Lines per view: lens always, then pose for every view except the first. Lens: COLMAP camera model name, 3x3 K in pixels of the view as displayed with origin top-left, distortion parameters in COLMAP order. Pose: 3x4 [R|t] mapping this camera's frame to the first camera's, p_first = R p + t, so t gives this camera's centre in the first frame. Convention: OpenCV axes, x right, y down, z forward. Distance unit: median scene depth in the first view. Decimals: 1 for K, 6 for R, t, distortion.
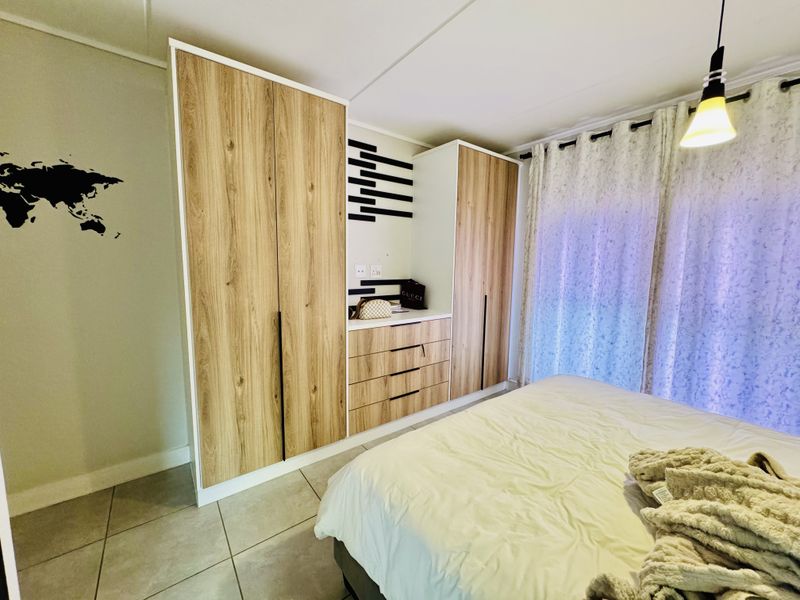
lens RADIAL K [[323.1, 0, 404.3], [0, 323.1, 298.8], [0, 0, 1]] dist [-0.001193, -0.000269]
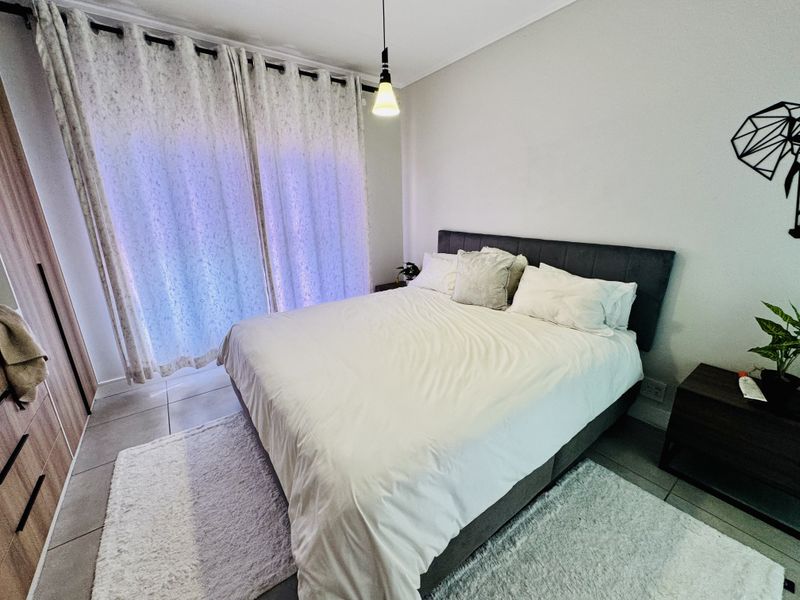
lens RADIAL K [[323.1, 0, 404.3], [0, 323.1, 298.8], [0, 0, 1]] dist [-0.001193, -0.000269]
pose [[0.020713, -0.294746, 0.955351, -0.402553], [0.128335, 0.948435, 0.289830, -0.049323], [-0.991515, 0.116601, 0.057471, 0.469515]]
